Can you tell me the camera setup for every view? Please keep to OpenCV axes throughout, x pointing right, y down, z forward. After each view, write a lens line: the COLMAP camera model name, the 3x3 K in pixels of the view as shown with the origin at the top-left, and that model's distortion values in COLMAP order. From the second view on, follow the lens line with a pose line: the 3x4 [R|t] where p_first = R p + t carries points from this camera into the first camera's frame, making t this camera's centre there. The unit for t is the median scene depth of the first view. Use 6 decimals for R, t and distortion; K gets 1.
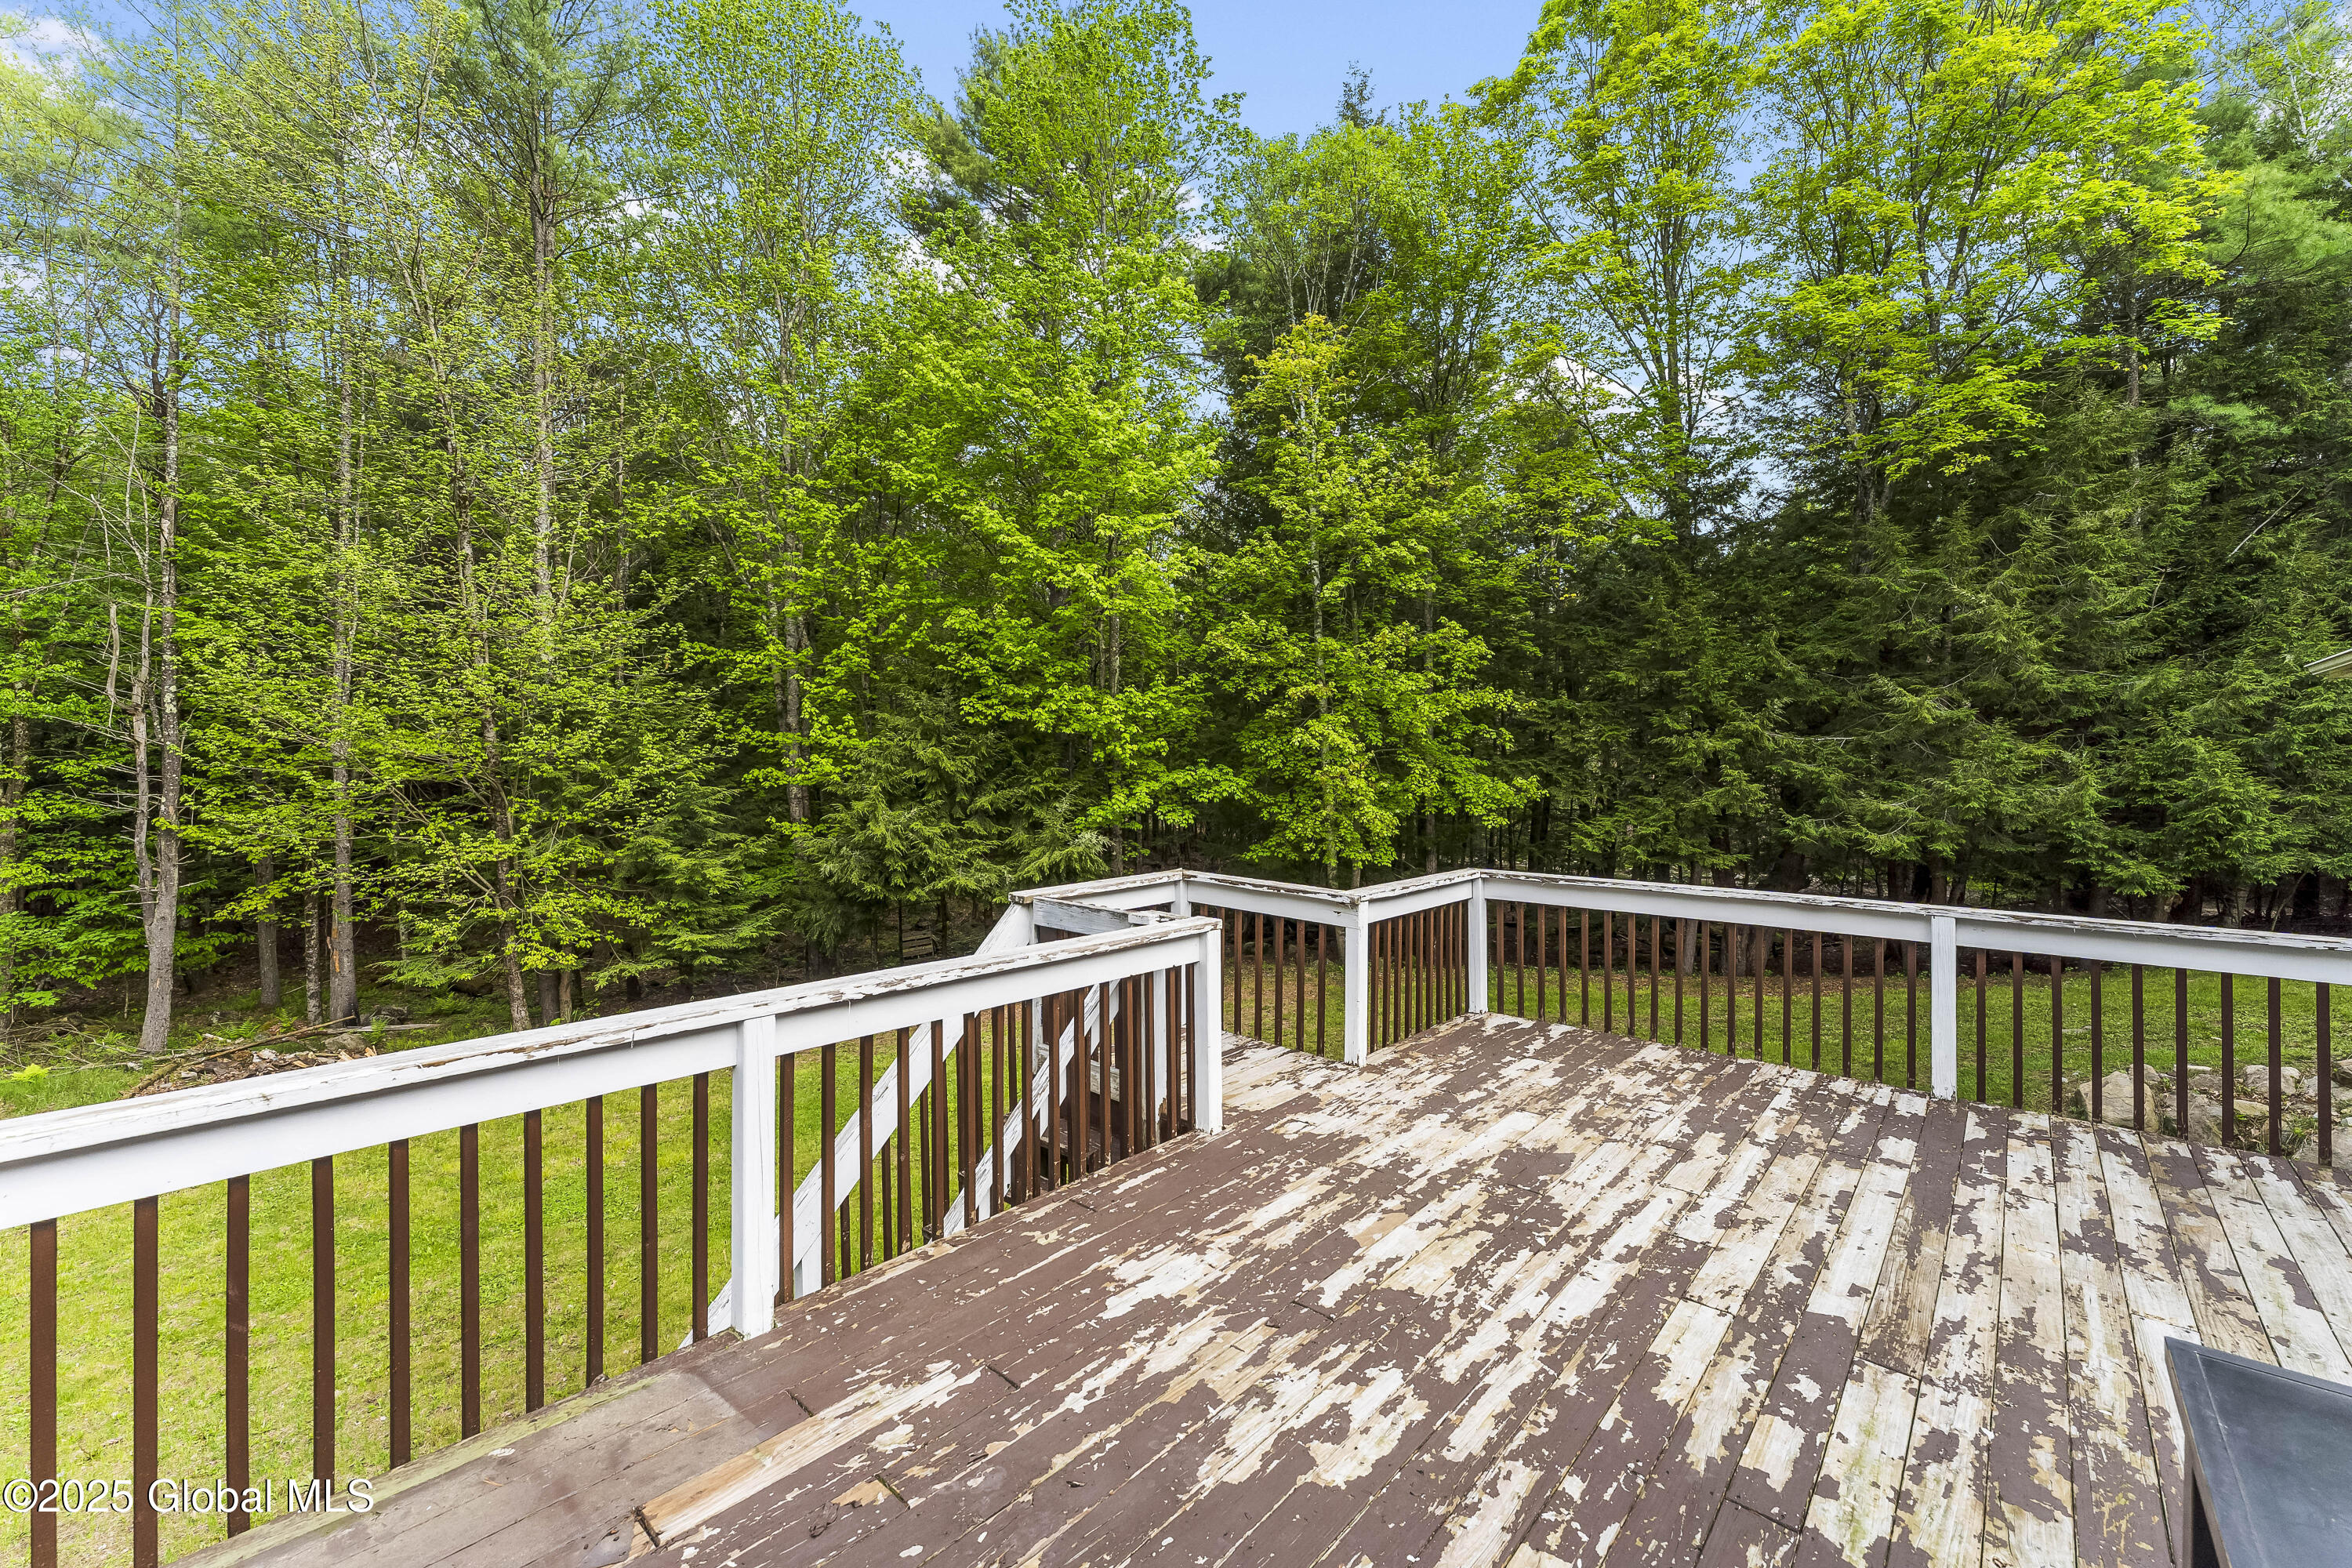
lens RADIAL K [[947.0, 0, 1191.9], [0, 947.0, 768.0], [0, 0, 1]] dist [-0.006208, 0.001360]
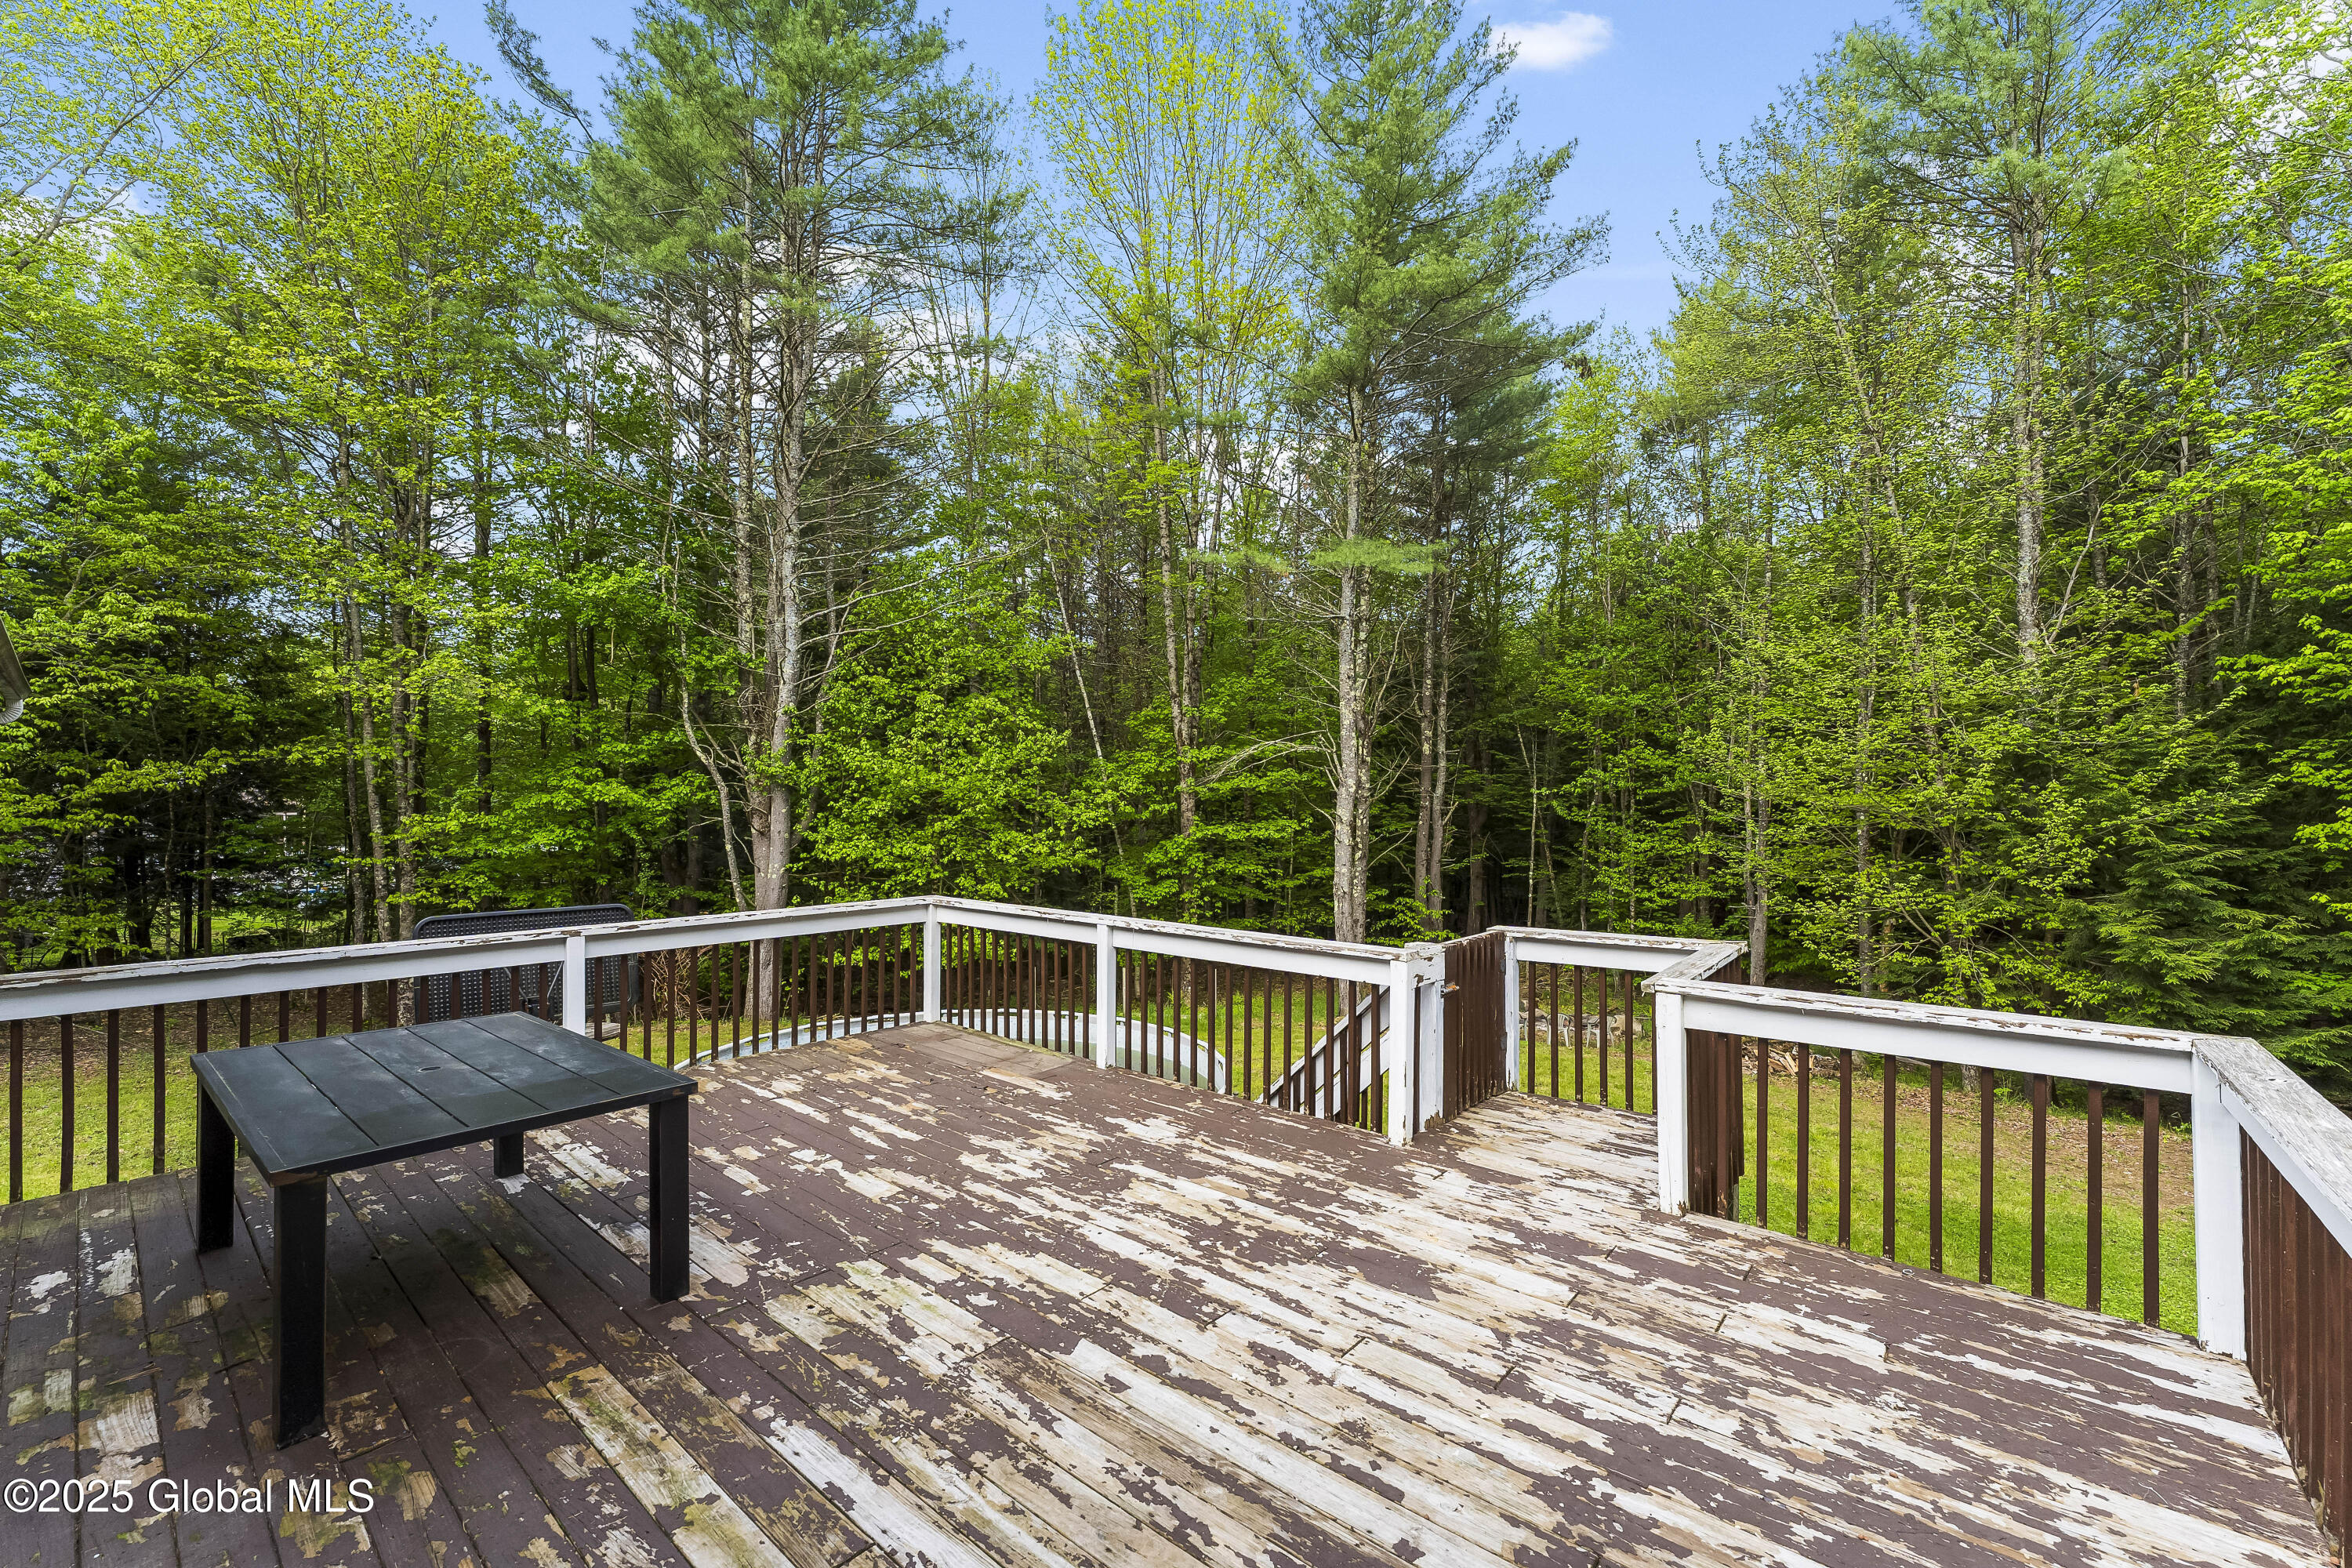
lens RADIAL K [[947.0, 0, 1170.6], [0, 947.0, 813.8], [0, 0, 1]] dist [-0.006208, 0.001360]
pose [[0.018691, 0.001025, -0.999825, 1.295589], [-0.008037, 0.999967, 0.000875, 0.001079], [0.999793, 0.008019, 0.018699, 0.824516]]
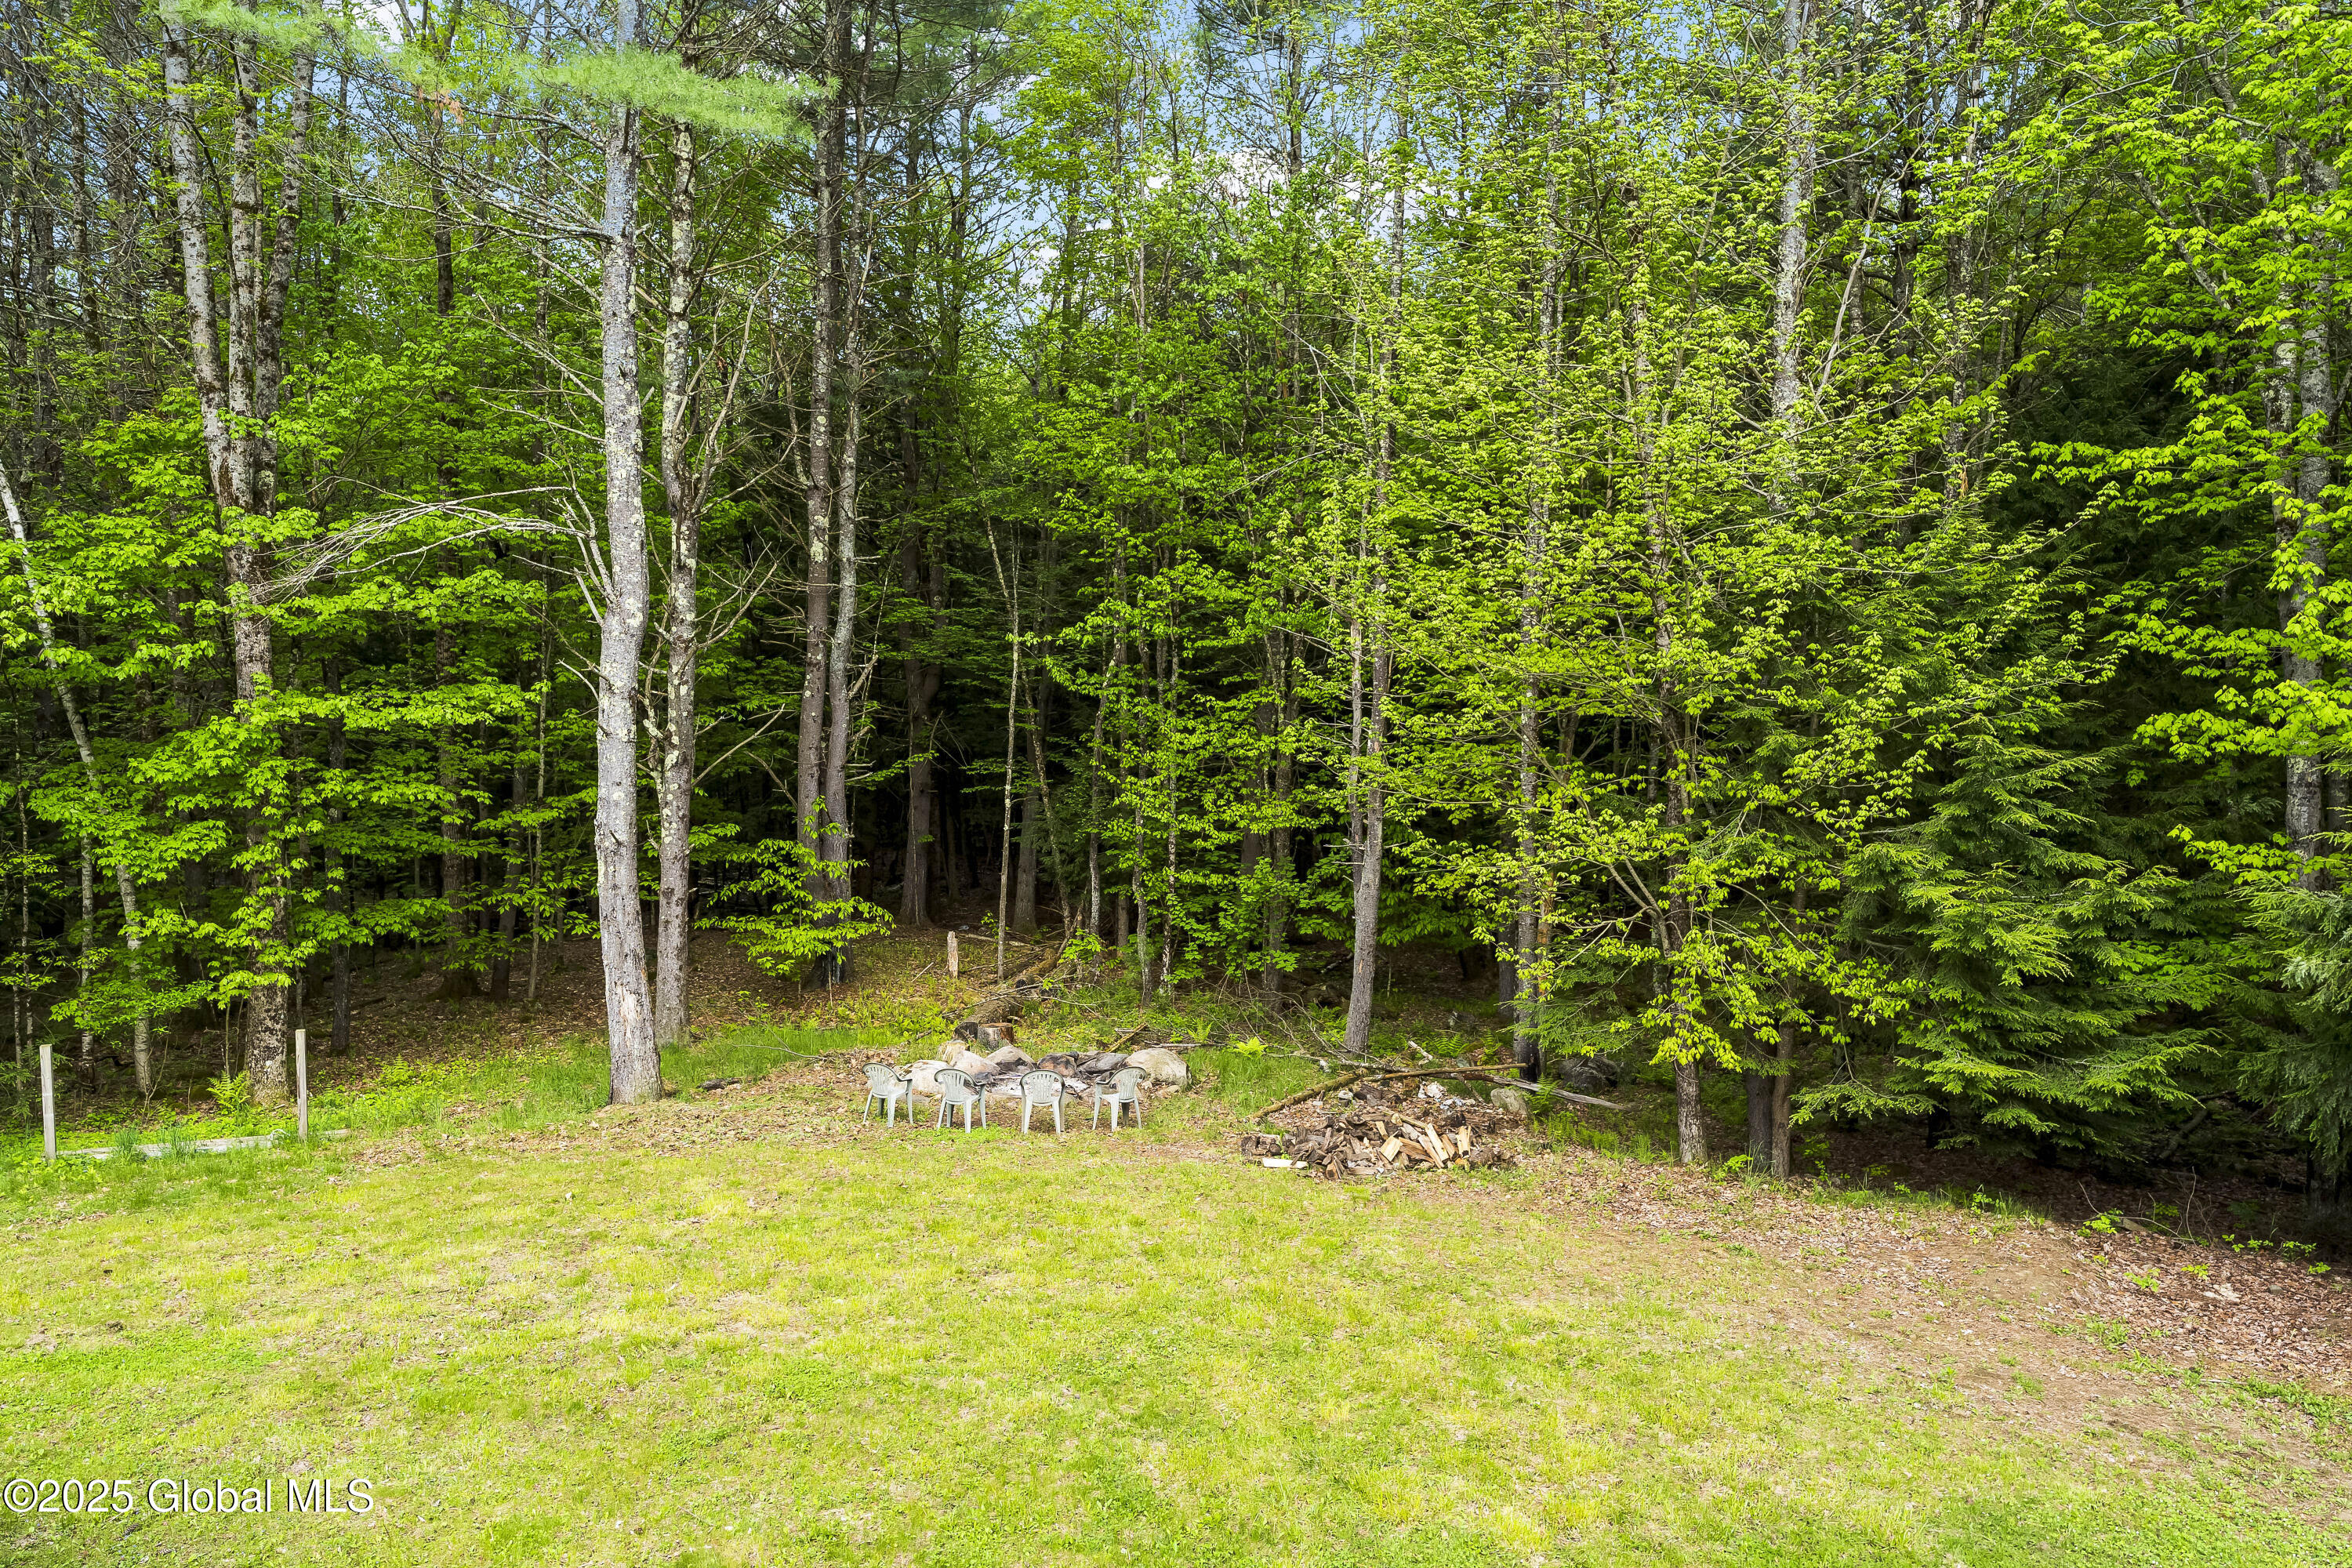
lens RADIAL K [[1570.9, 0, 1190.8], [0, 1570.9, 782.7], [0, 0, 1]] dist [0.037026, 0.000372]
pose [[0.469917, 0.064587, -0.880344, -0.115413], [-0.022949, 0.997876, 0.060960, -0.007344], [0.882412, -0.008443, 0.470402, 1.481181]]
